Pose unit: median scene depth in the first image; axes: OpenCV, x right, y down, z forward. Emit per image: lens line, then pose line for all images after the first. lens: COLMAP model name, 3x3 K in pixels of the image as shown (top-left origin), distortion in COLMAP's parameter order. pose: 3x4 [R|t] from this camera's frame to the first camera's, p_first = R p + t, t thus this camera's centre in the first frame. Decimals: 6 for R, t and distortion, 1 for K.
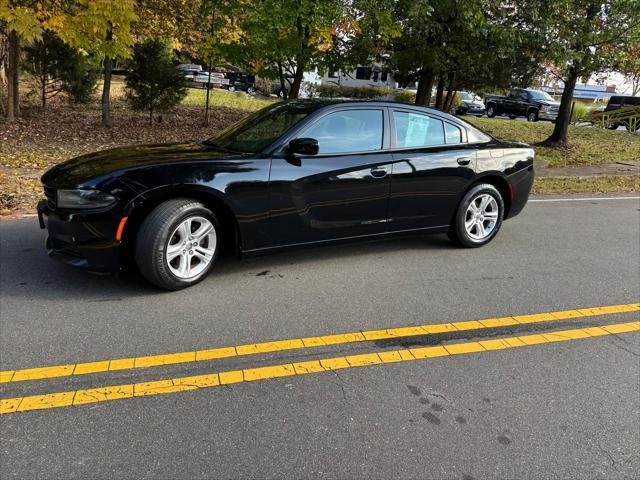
lens RADIAL K [[451.2, 0, 323.4], [0, 451.2, 240.0], [0, 0, 1]] dist [0.035793, -0.051640]
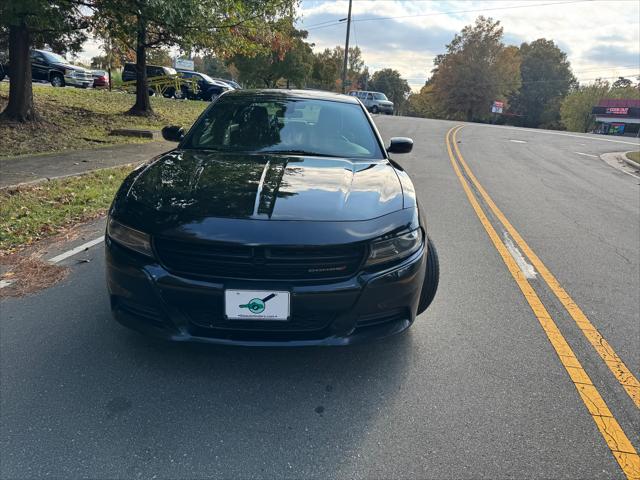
lens RADIAL K [[451.2, 0, 323.4], [0, 451.2, 240.0], [0, 0, 1]] dist [0.035793, -0.051640]
pose [[0.476611, -0.271102, 0.836269, -0.808207], [0.202216, 0.959563, 0.195824, -0.179721], [-0.855541, 0.075775, 0.512160, 0.474041]]
